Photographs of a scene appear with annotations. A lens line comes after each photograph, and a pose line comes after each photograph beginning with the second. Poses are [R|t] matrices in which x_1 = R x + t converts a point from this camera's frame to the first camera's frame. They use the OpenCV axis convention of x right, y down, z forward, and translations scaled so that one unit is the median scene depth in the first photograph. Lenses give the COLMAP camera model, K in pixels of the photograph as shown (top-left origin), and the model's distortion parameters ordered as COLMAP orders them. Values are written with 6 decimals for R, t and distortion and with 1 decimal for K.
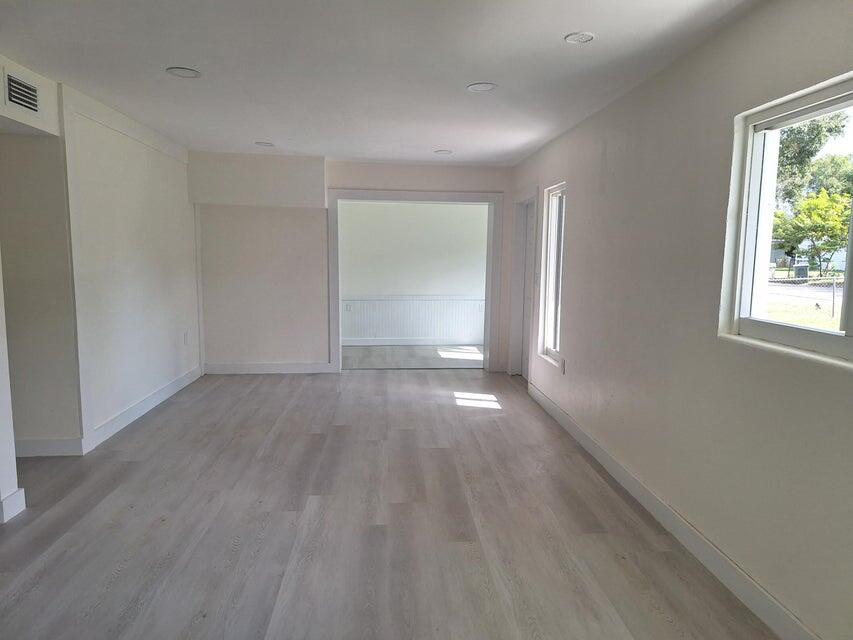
lens RADIAL K [[585.7, 0, 426.5], [0, 585.7, 320.0], [0, 0, 1]] dist [0.000887, -0.001992]
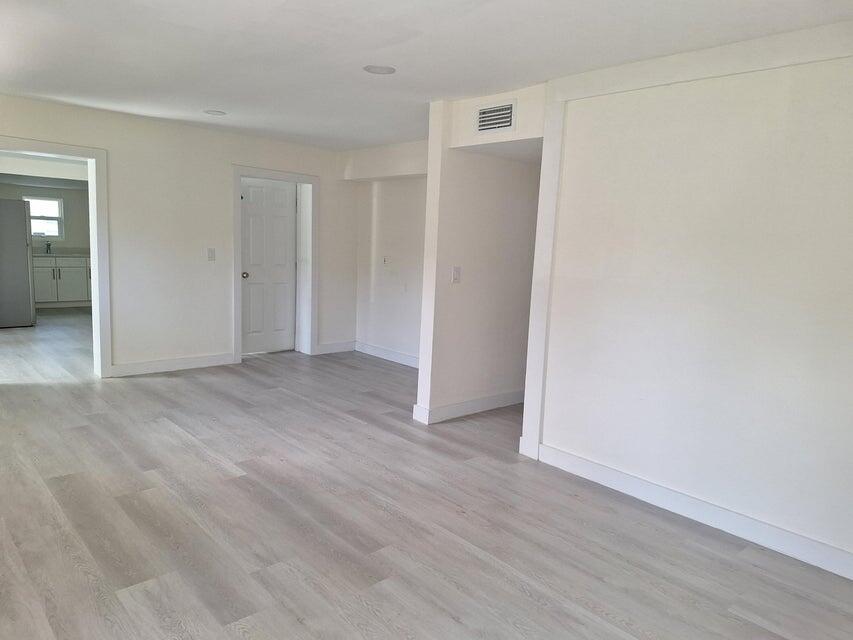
lens RADIAL K [[585.7, 0, 426.5], [0, 585.7, 320.0], [0, 0, 1]] dist [0.000887, -0.001992]
pose [[-0.778290, 0.036875, -0.626821, 0.171508], [-0.130706, 0.966892, 0.219172, -0.205435], [0.614150, 0.252509, -0.747702, 1.787490]]
